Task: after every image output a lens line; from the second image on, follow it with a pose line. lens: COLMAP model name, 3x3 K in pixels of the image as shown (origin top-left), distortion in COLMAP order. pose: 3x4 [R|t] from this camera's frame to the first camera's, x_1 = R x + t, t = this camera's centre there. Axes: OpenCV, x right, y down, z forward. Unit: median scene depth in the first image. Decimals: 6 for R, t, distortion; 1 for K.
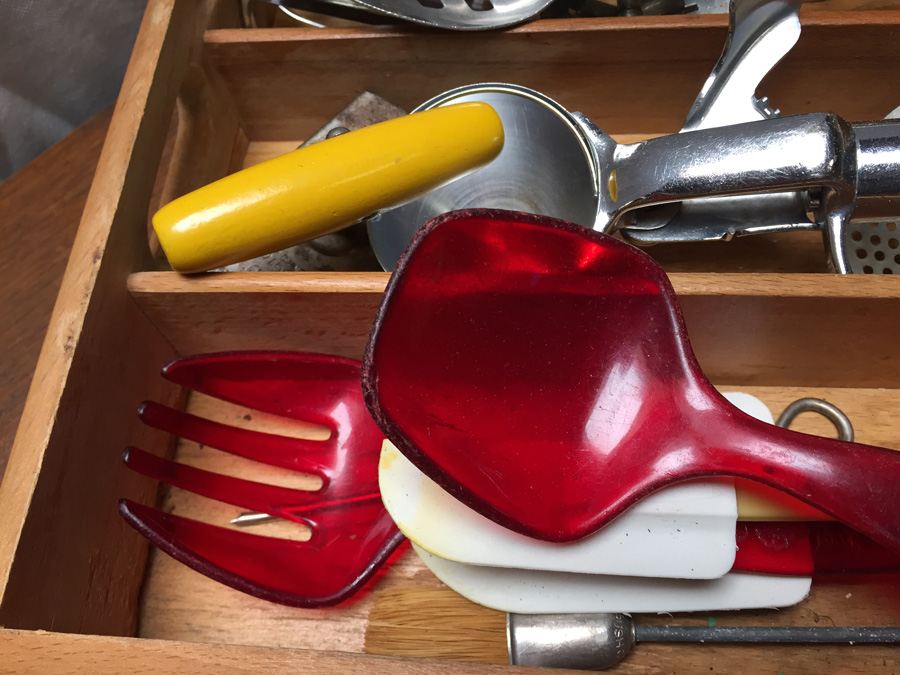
lens RADIAL K [[783.6, 0, 449.2], [0, 783.6, 339.7], [0, 0, 1]] dist [0.059217, -0.072313]
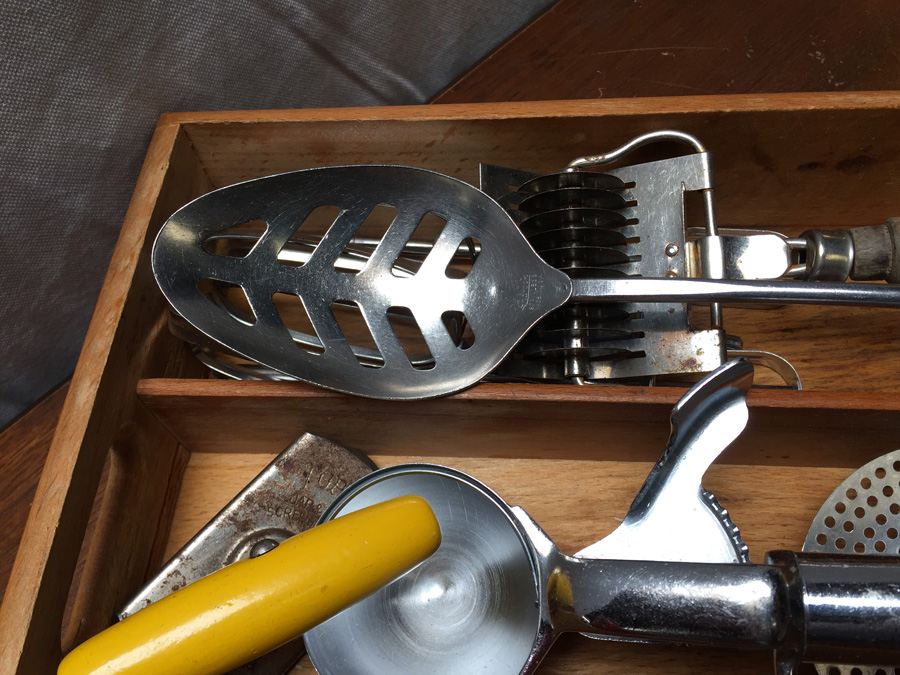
lens RADIAL K [[783.6, 0, 451.3], [0, 783.6, 337.1], [0, 0, 1]] dist [0.059217, -0.072313]
pose [[0.999954, -0.003215, 0.009042, 0.065485], [0.003661, 0.998756, -0.049732, -0.395067], [-0.008871, 0.049763, 0.998722, 0.031486]]
